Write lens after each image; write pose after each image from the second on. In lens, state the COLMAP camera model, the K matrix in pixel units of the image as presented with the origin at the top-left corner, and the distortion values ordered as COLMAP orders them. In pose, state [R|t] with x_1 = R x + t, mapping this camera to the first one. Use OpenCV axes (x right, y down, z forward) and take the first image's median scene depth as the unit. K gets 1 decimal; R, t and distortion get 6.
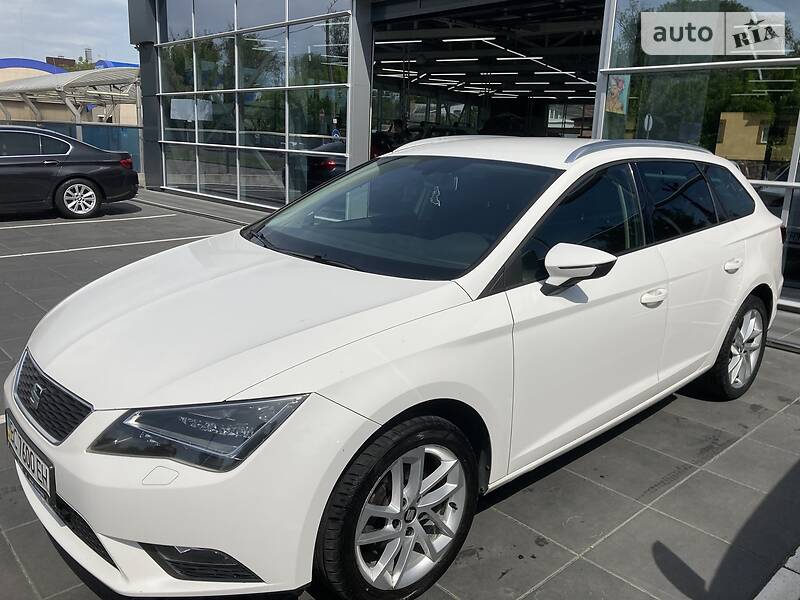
lens RADIAL K [[665.7, 0, 400.0], [0, 665.7, 300.0], [0, 0, 1]] dist [0.005889, 0.007283]
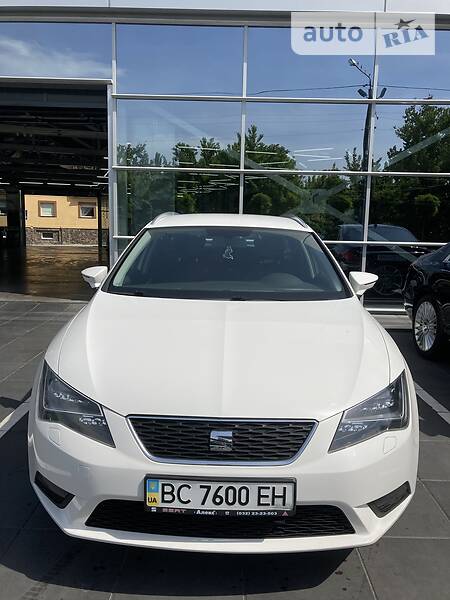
lens RADIAL K [[499.3, 0, 225.0], [0, 499.3, 300.0], [0, 0, 1]] dist [0.005889, 0.007283]
pose [[0.679770, -0.125012, 0.722693, -0.950053], [0.172931, 0.984904, 0.007709, -0.080680], [-0.712746, 0.119736, 0.691127, 0.328707]]
